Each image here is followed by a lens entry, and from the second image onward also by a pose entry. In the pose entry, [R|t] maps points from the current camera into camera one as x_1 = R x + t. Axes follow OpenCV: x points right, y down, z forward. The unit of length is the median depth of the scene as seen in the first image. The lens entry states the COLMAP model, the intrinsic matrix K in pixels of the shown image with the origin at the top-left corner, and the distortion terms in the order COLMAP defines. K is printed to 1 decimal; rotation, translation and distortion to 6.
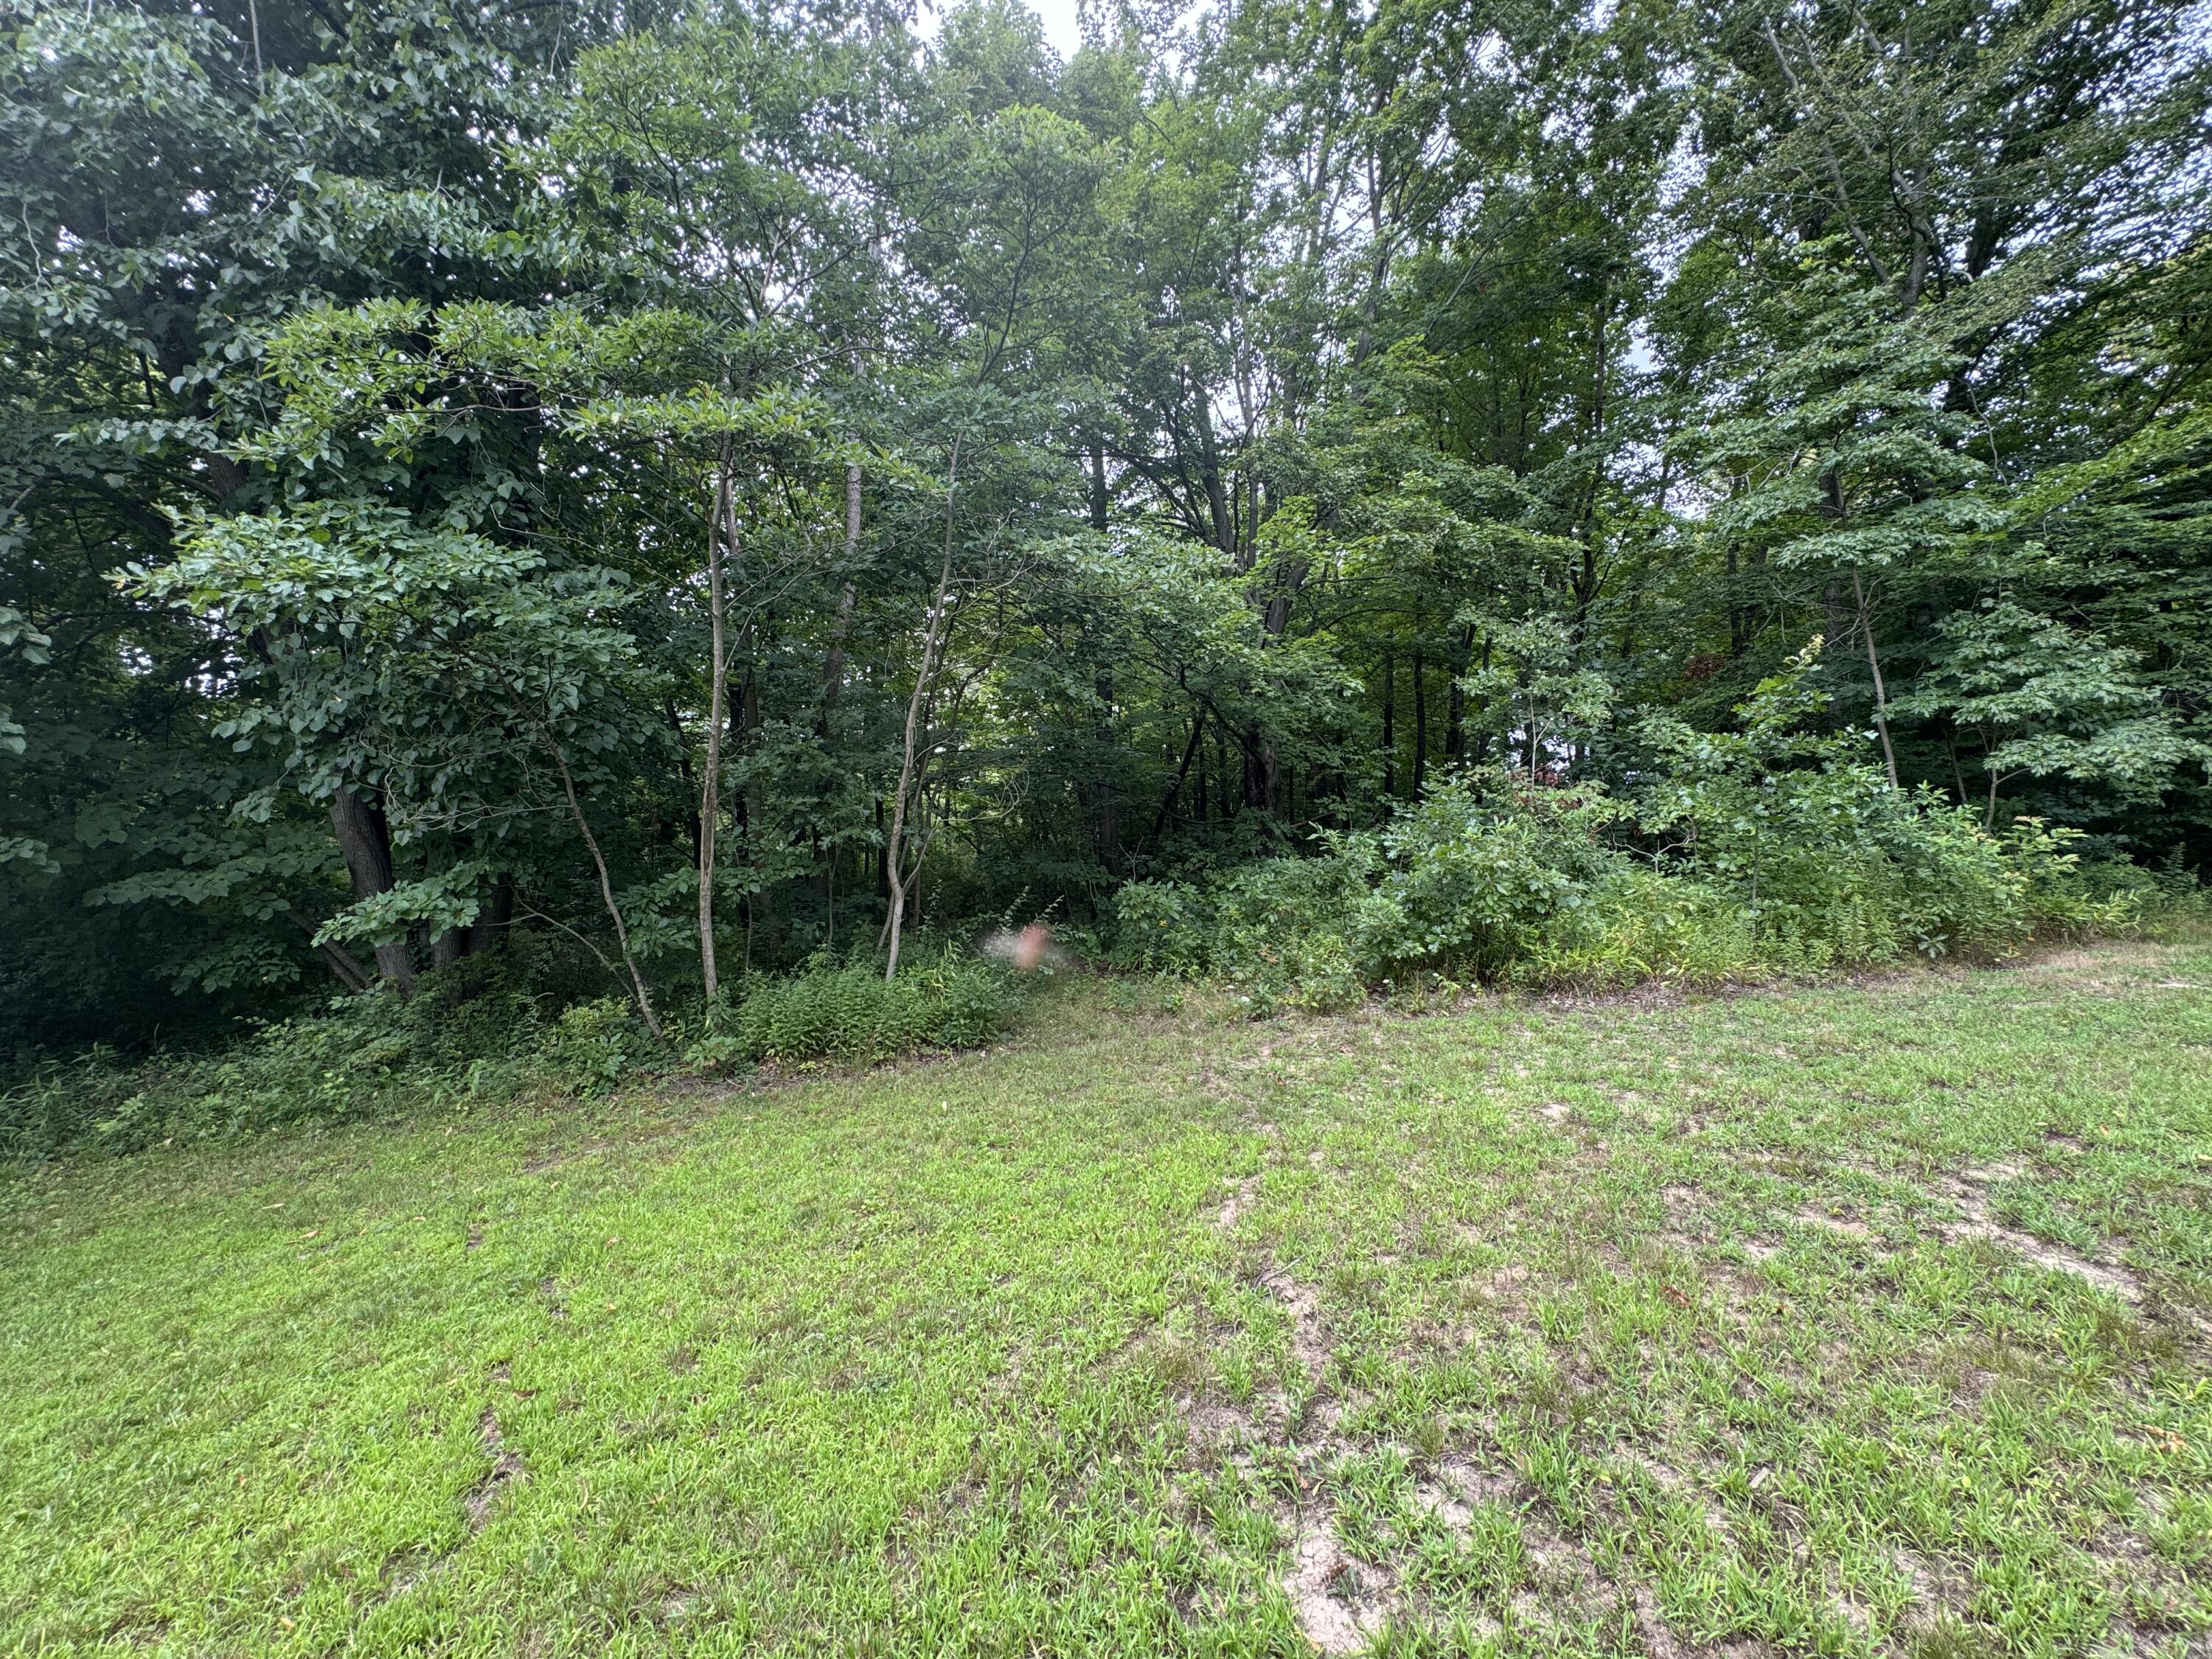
lens RADIAL K [[880.6, 0, 1106.0], [0, 880.6, 829.5], [0, 0, 1]] dist [-0.000330, 0.000706]
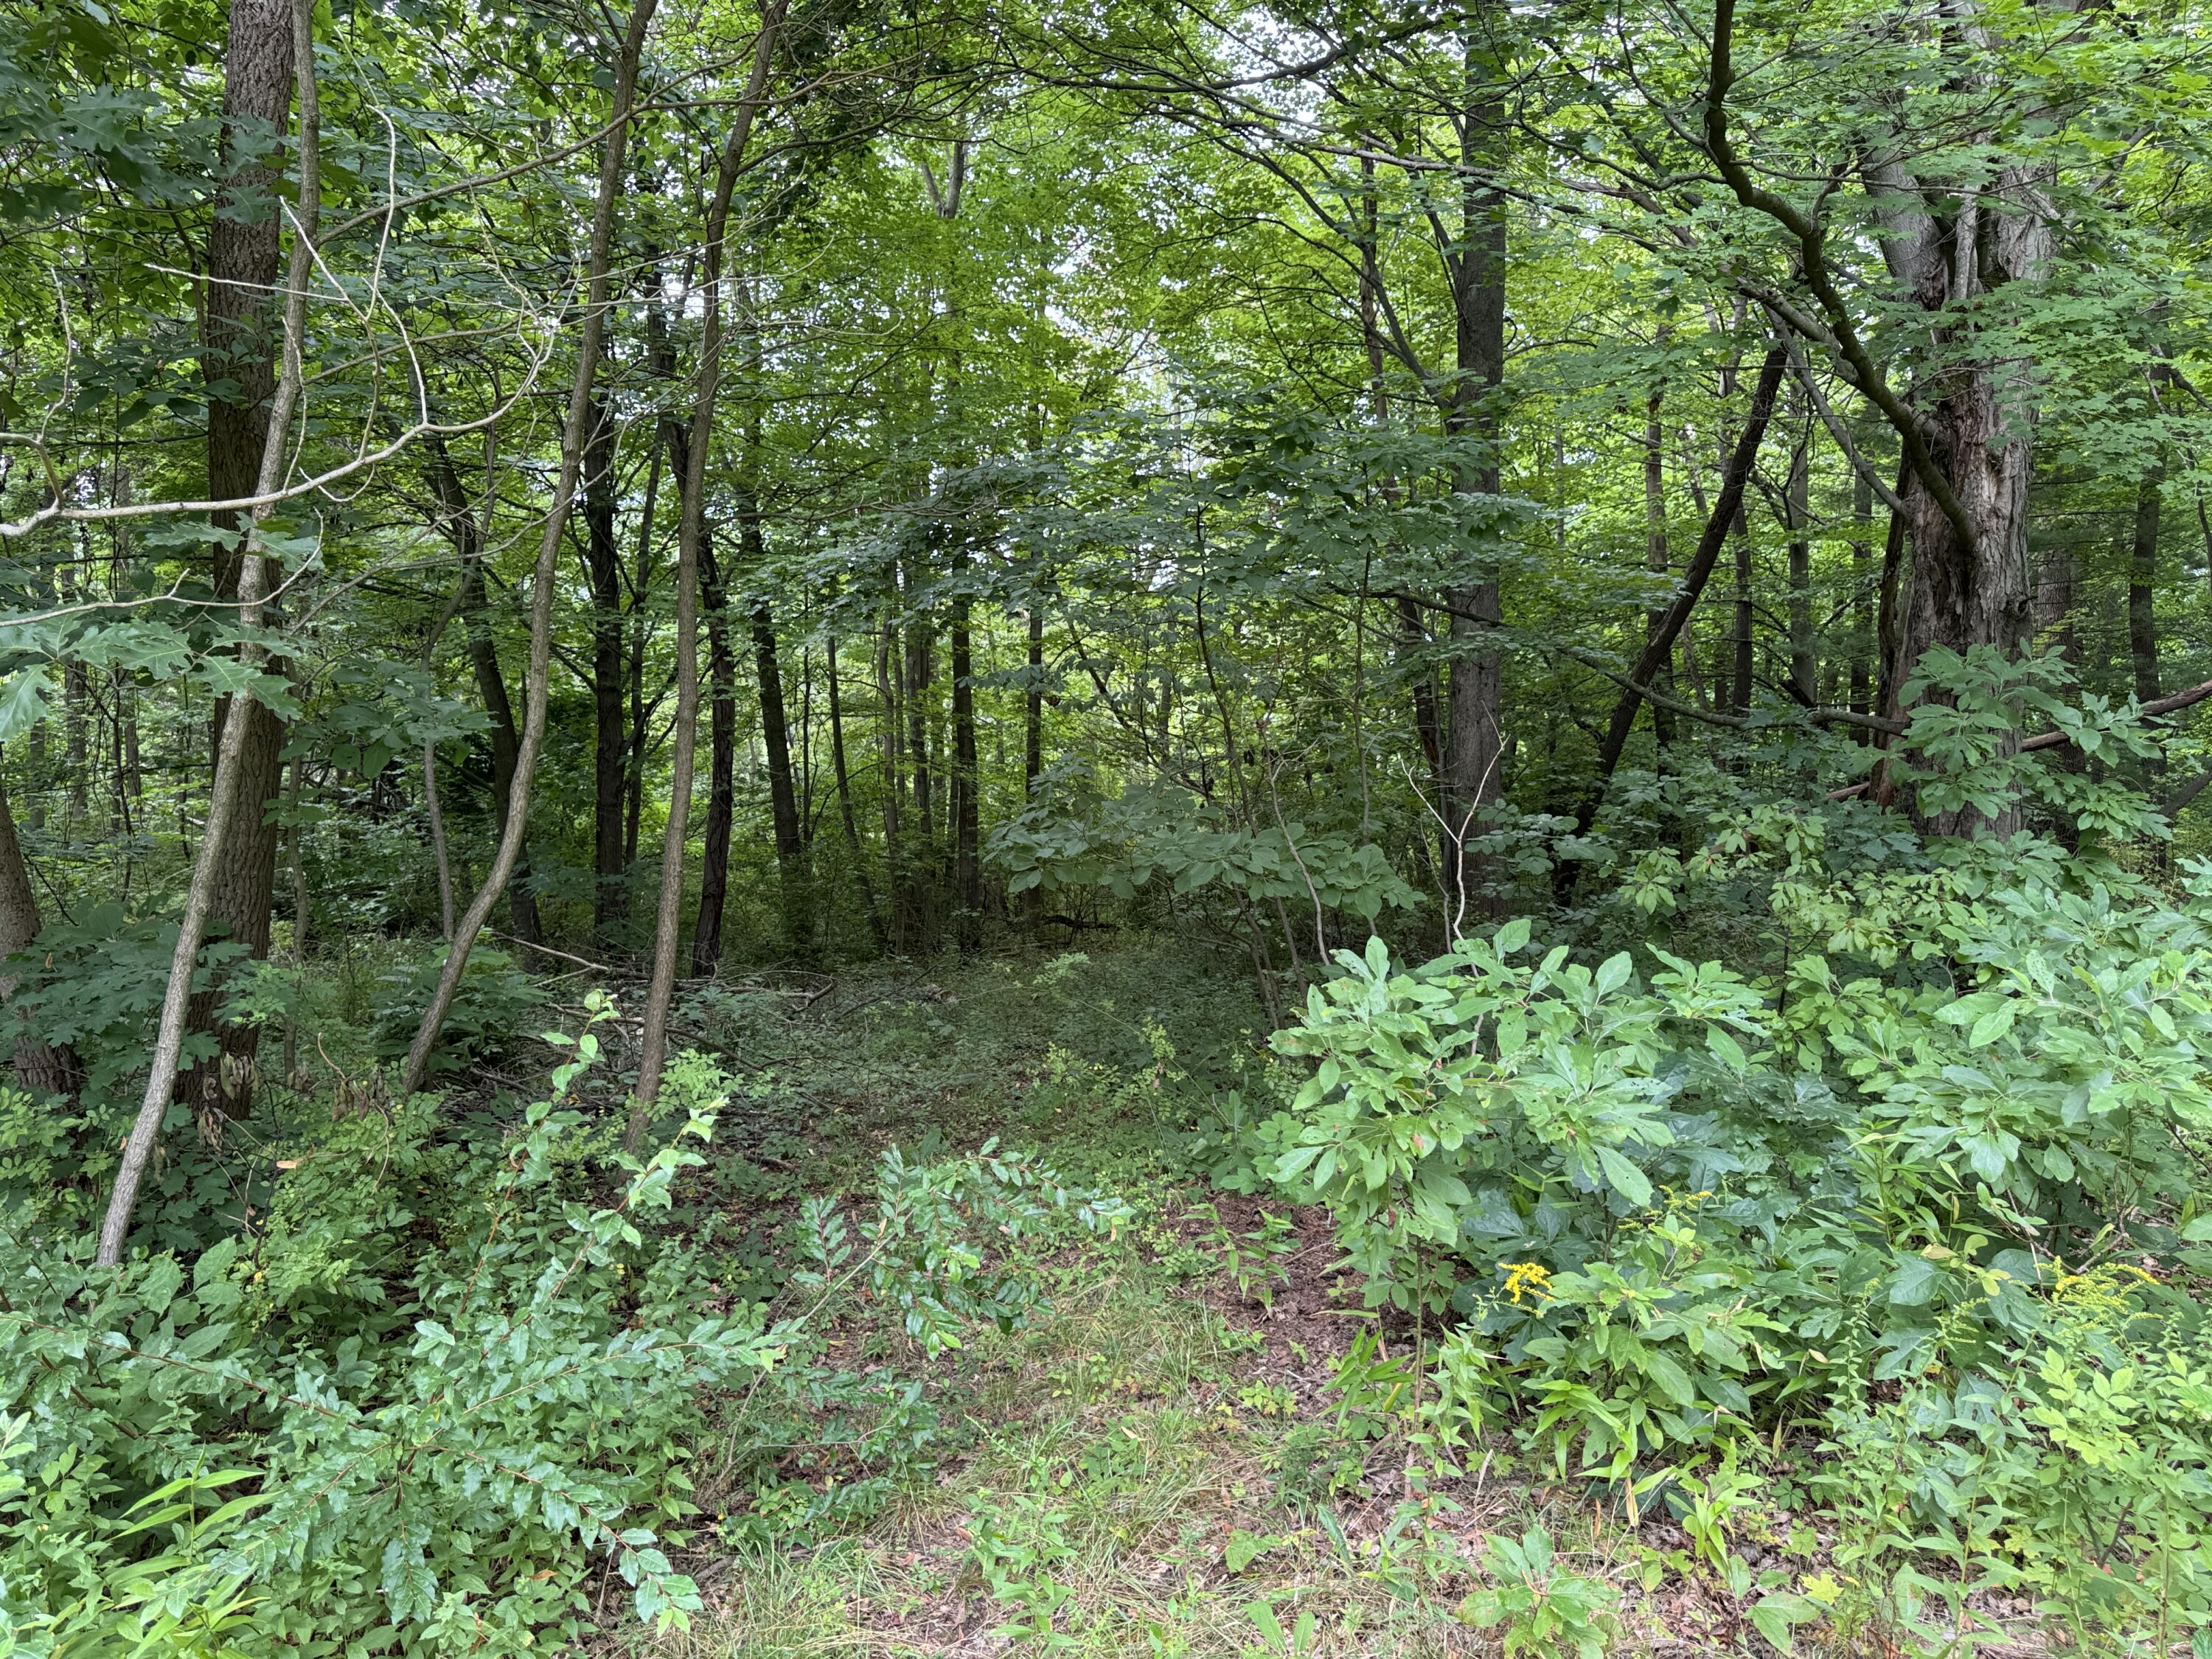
lens RADIAL K [[1392.5, 0, 1106.0], [0, 1392.5, 829.5], [0, 0, 1]] dist [-0.072539, -0.000361]
pose [[0.951749, 0.044006, -0.303705, 0.082021], [-0.030776, 0.998363, 0.048216, 0.030475], [0.305329, -0.036543, 0.951545, 0.980701]]
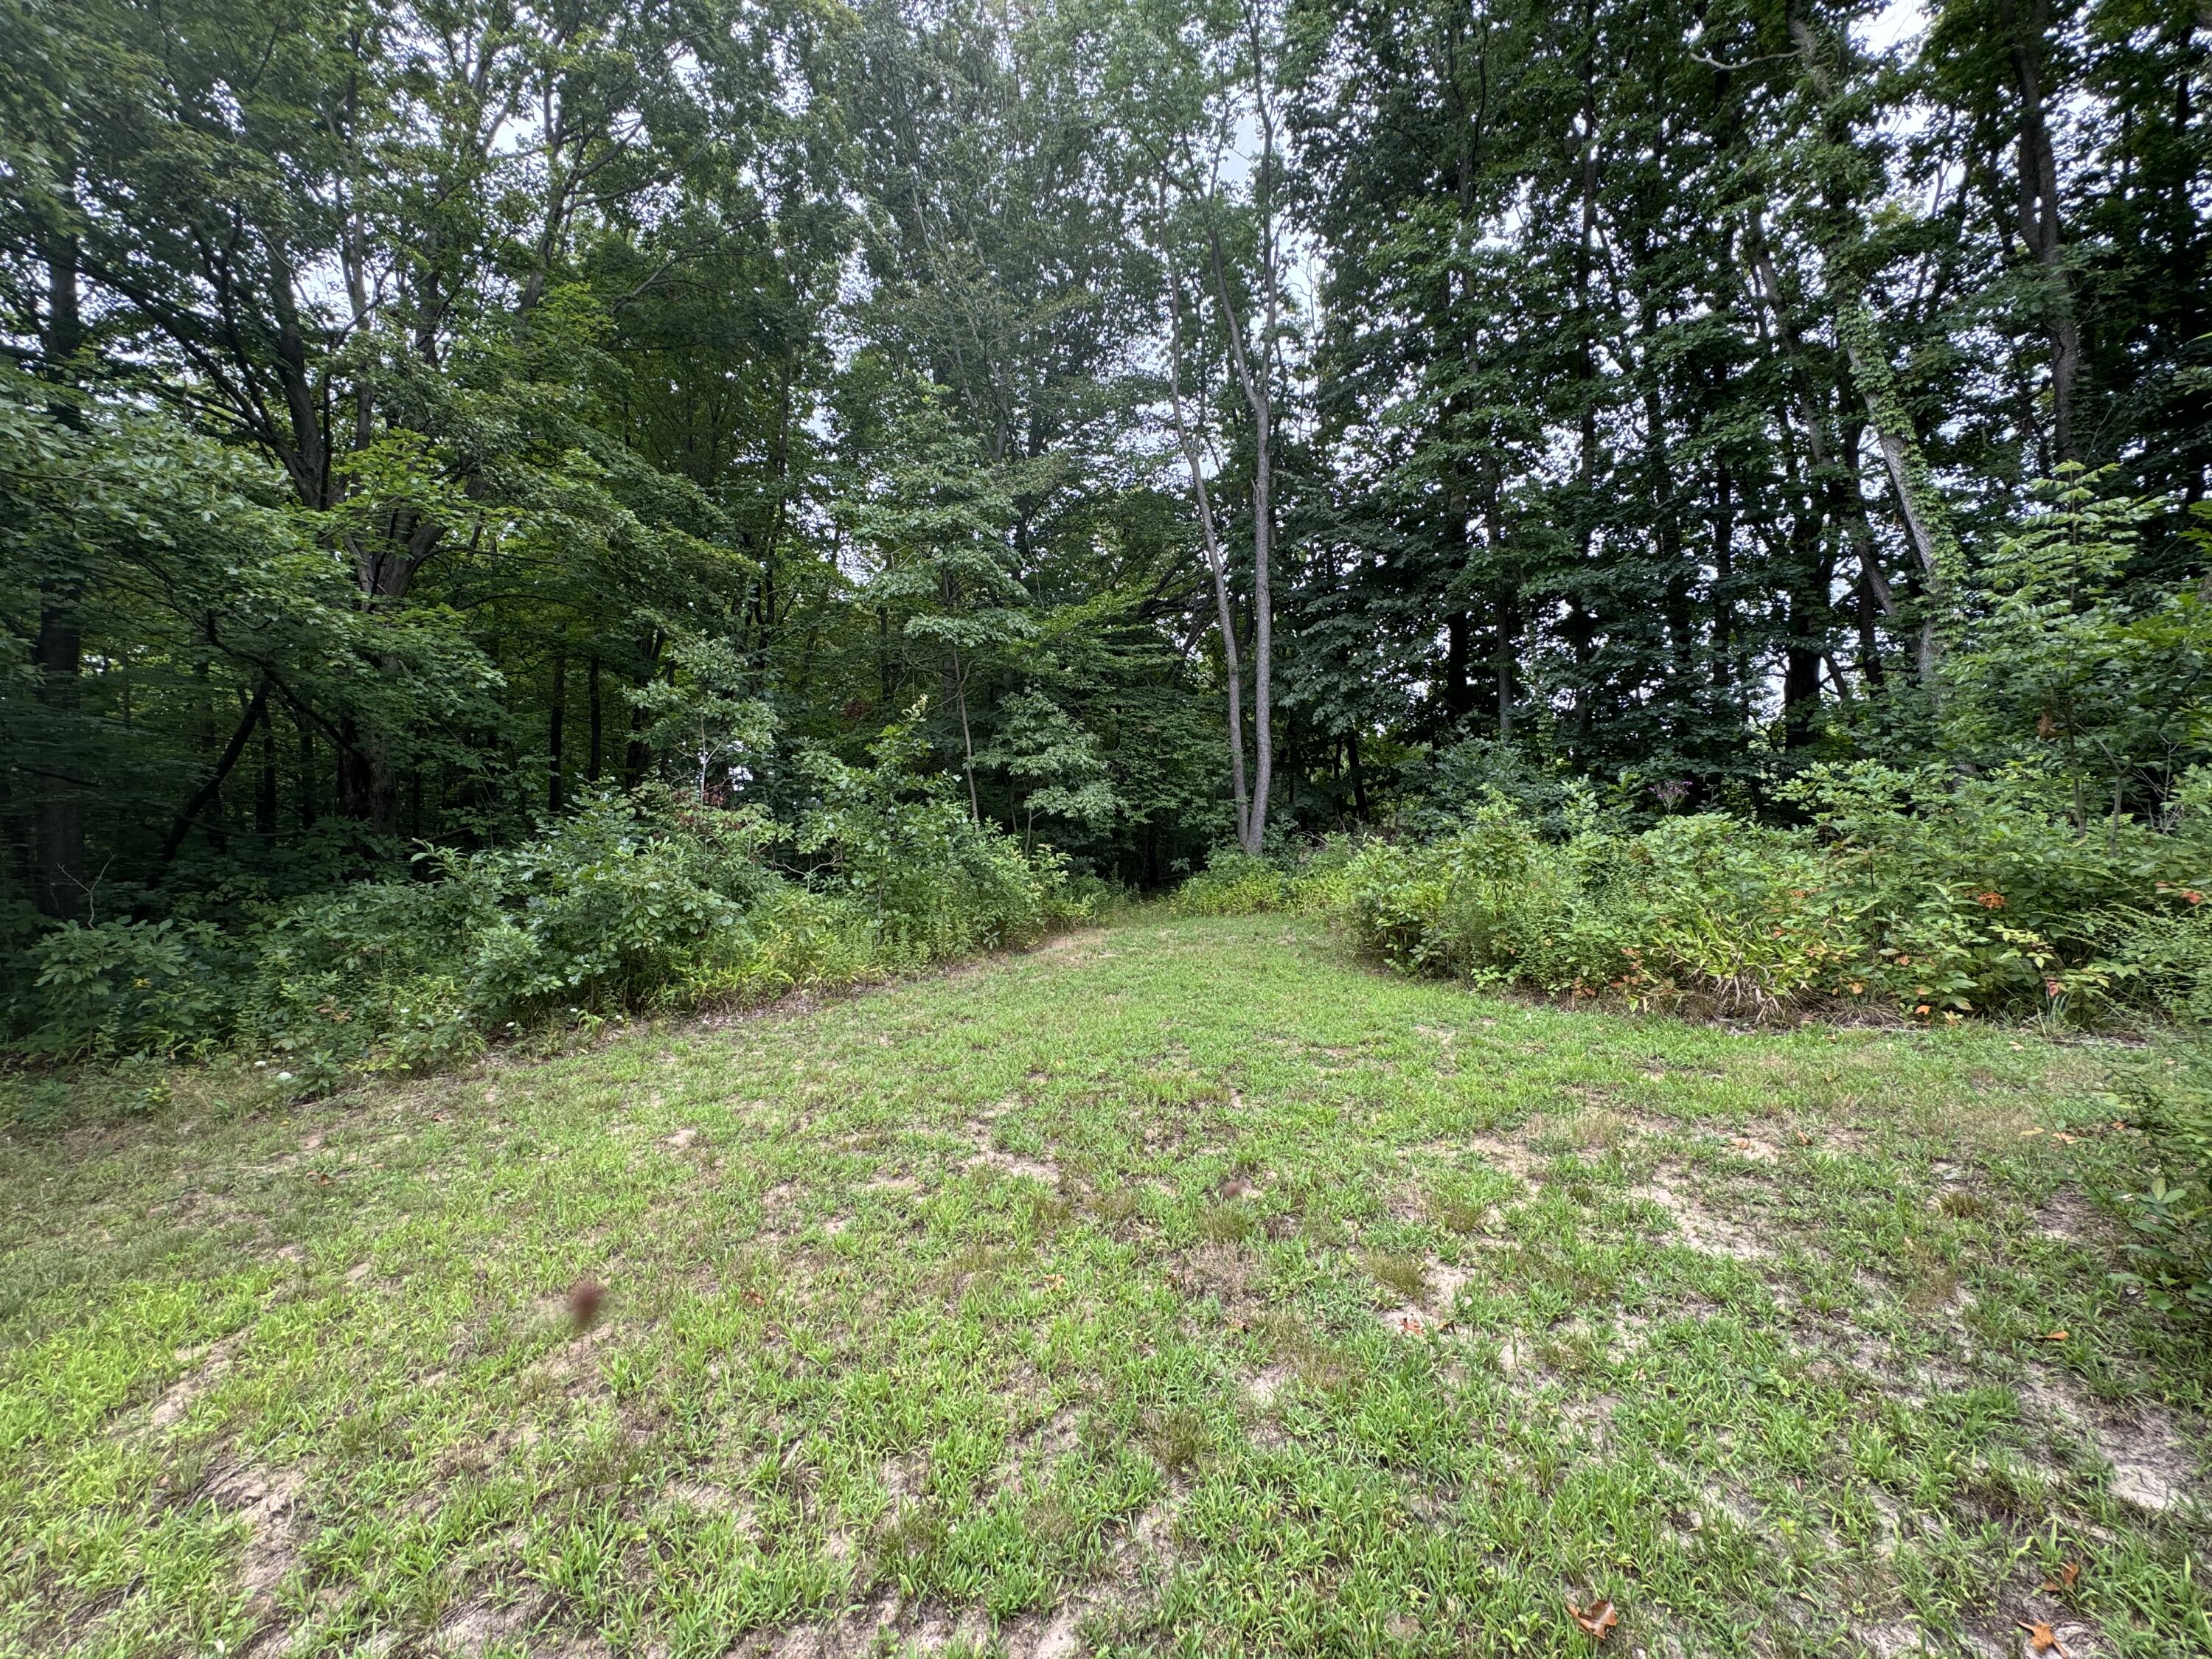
lens RADIAL K [[875.3, 0, 1106.0], [0, 875.3, 829.5], [0, 0, 1]] dist [0.001542, 0.000284]
pose [[0.659634, 0.026868, 0.751107, 0.057756], [-0.010389, 0.999591, -0.026632, -0.001203], [-0.751515, 0.009764, 0.659643, -0.001712]]
